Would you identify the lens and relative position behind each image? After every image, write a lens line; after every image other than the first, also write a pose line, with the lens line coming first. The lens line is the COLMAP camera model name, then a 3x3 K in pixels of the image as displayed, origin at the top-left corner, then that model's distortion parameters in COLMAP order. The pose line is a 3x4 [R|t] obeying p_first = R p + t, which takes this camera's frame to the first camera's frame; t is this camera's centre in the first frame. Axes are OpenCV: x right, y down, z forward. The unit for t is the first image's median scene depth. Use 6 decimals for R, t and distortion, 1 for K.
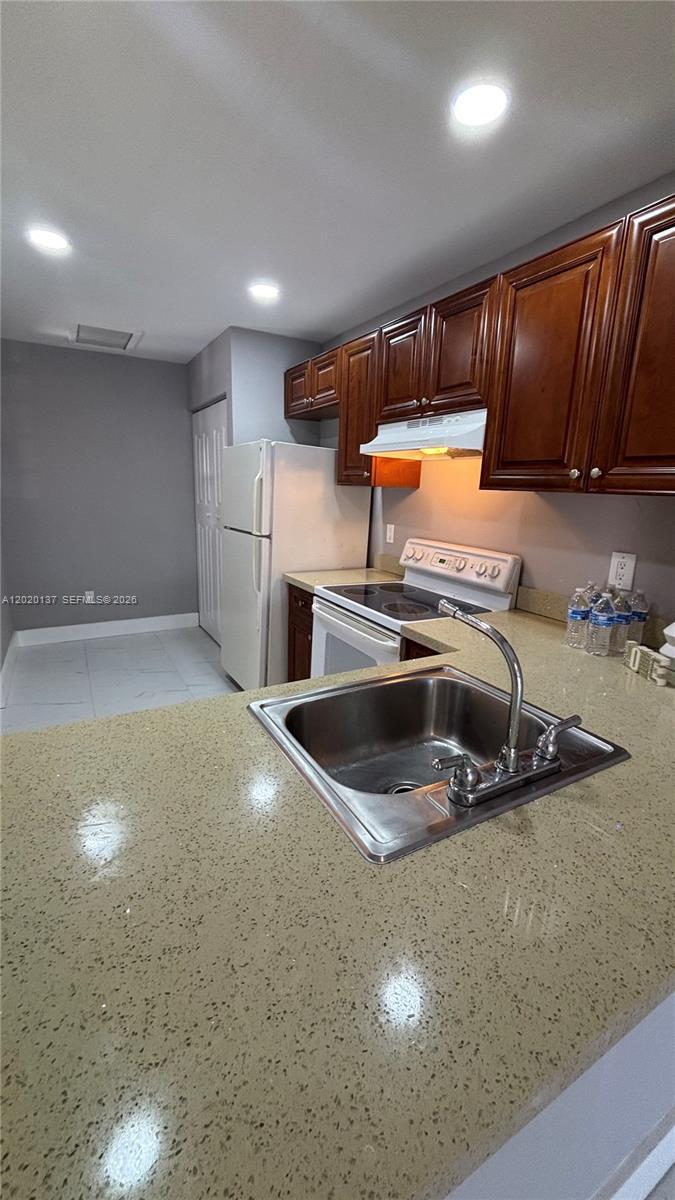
lens RADIAL K [[479.8, 0, 335.3], [0, 479.8, 592.4], [0, 0, 1]] dist [-0.000913, 0.000454]
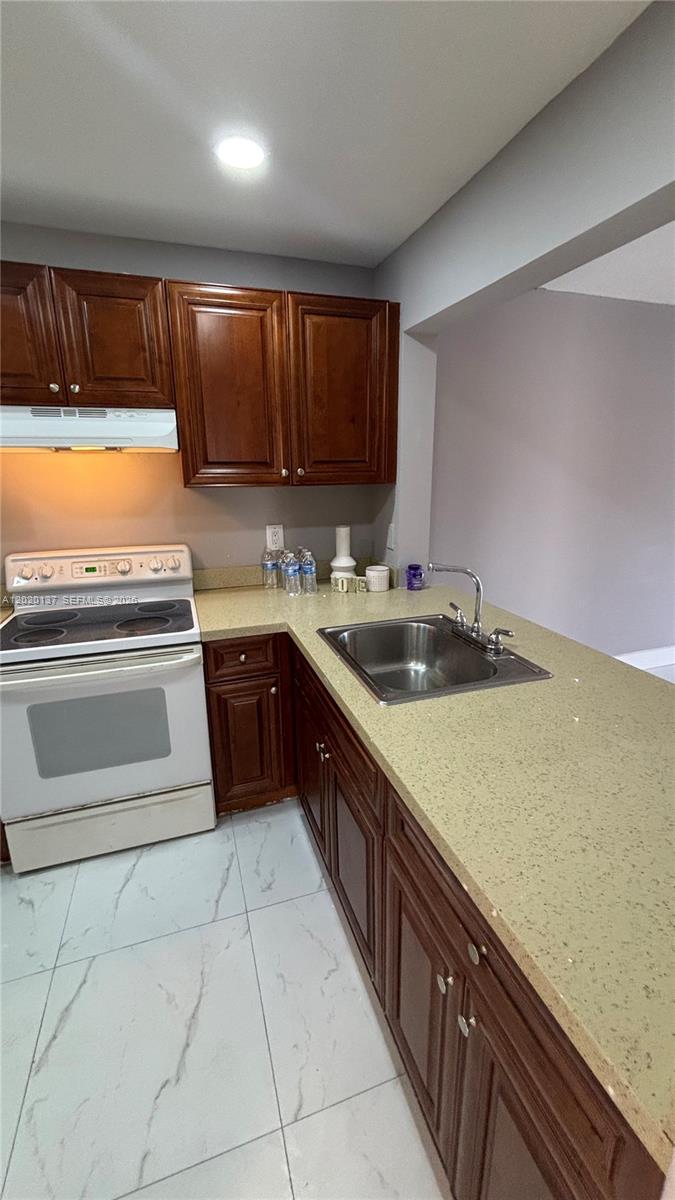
lens RADIAL K [[479.8, 0, 334.0], [0, 479.8, 600.3], [0, 0, 1]] dist [-0.000913, 0.000454]
pose [[0.196219, -0.304107, 0.932211, -0.689195], [0.225511, 0.939204, 0.258921, -0.182348], [-0.954276, 0.159419, 0.252869, 0.461658]]
